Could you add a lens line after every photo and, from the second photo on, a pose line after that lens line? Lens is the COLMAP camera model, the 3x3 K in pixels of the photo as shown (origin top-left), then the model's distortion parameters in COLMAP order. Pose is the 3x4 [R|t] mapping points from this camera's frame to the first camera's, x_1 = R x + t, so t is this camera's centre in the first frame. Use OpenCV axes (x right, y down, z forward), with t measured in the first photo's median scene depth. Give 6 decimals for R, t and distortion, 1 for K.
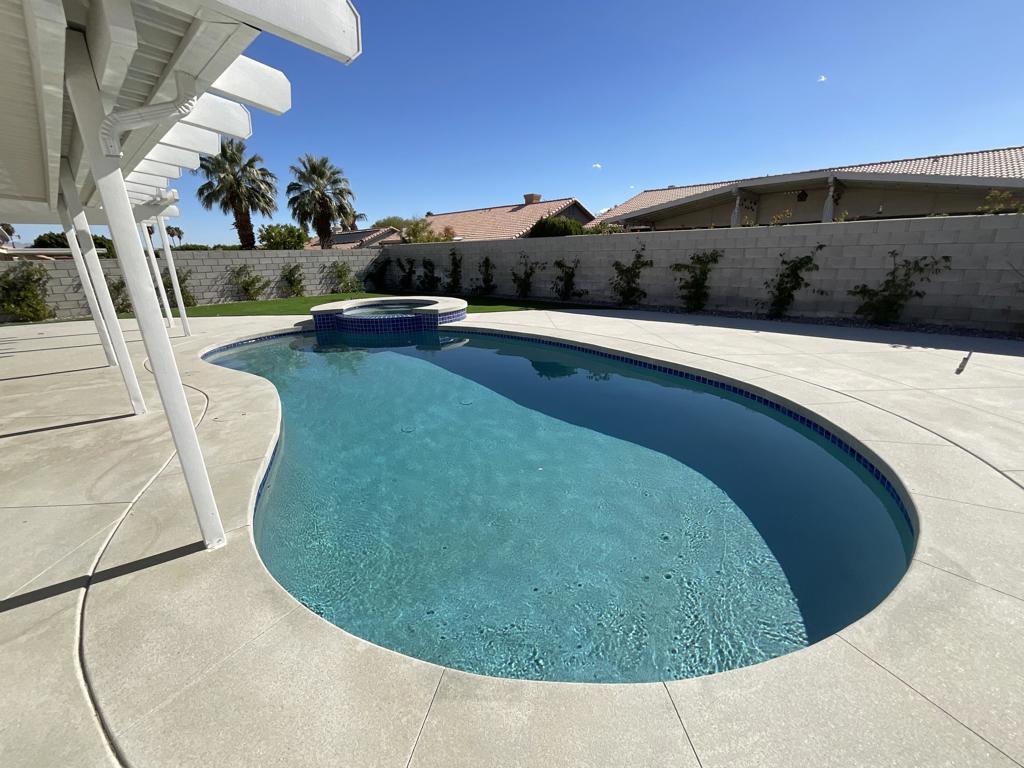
lens RADIAL K [[413.8, 0, 509.4], [0, 413.8, 385.1], [0, 0, 1]] dist [-0.000545, -0.000238]
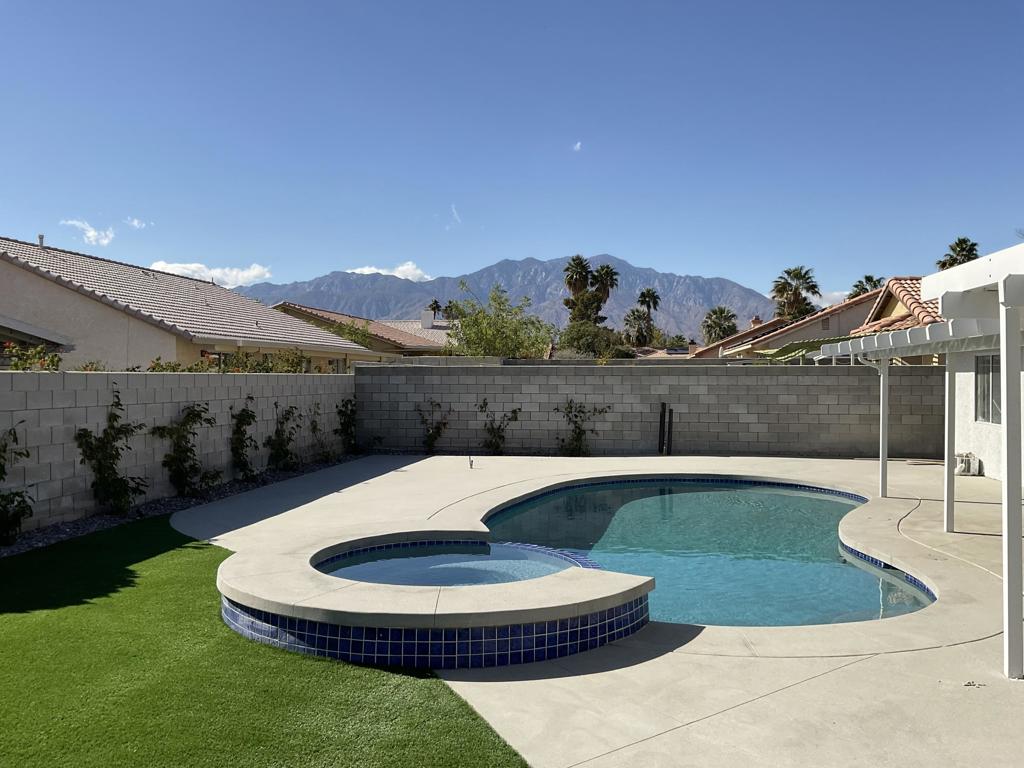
lens RADIAL K [[841.3, 0, 510.0], [0, 841.3, 382.2], [0, 0, 1]] dist [0.096578, -0.193777]
pose [[-0.568026, 0.019087, 0.822789, -0.886101], [0.265626, 0.950482, 0.161330, -0.425077], [-0.778967, 0.310194, -0.544969, 1.279248]]
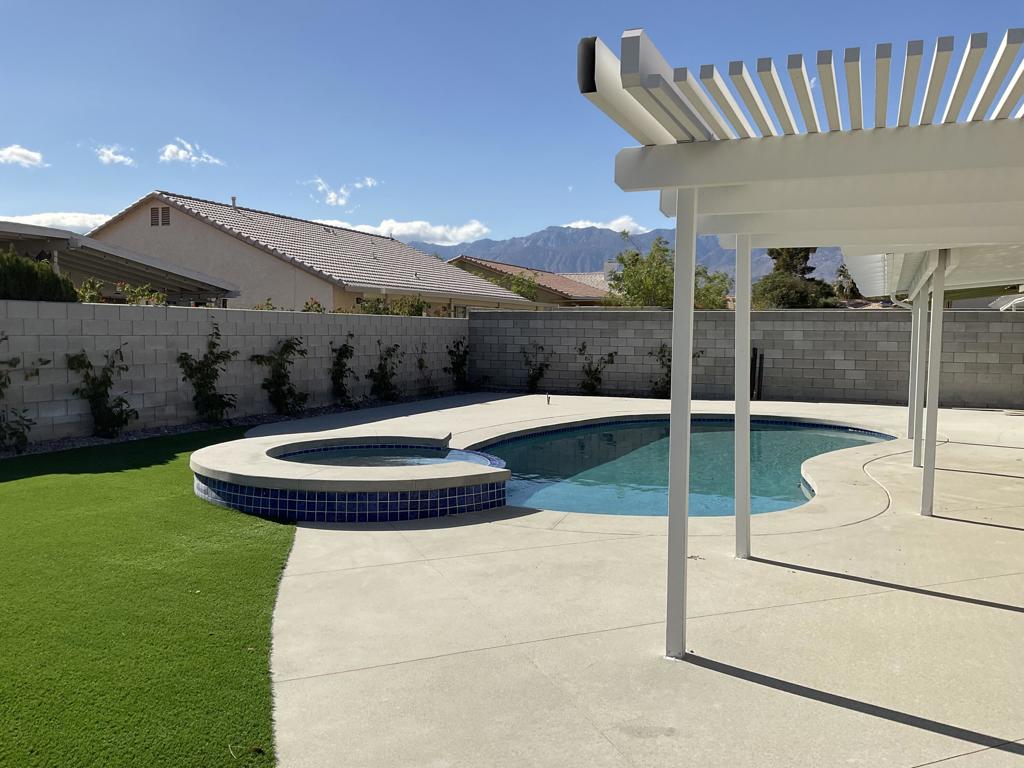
lens RADIAL K [[841.3, 0, 512.6], [0, 841.3, 383.7], [0, 0, 1]] dist [0.096578, -0.193777]
pose [[-0.348559, -0.038530, 0.936494, -1.127196], [0.285805, 0.947201, 0.145345, -0.340347], [-0.892649, 0.318316, -0.319144, 1.114240]]
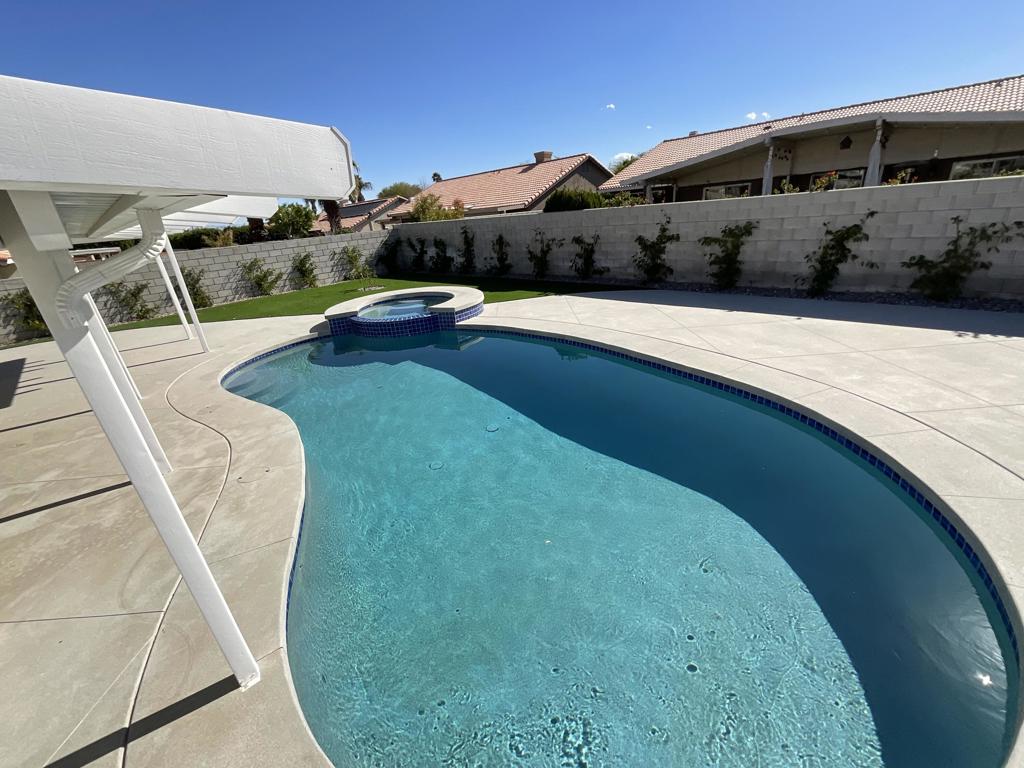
lens RADIAL K [[413.8, 0, 510.1], [0, 413.8, 384.4], [0, 0, 1]] dist [-0.000545, -0.000238]
pose [[0.997640, -0.050182, -0.046859, -0.006910], [0.054239, 0.994486, 0.089758, -0.074001], [0.042096, -0.092087, 0.994861, 0.029743]]
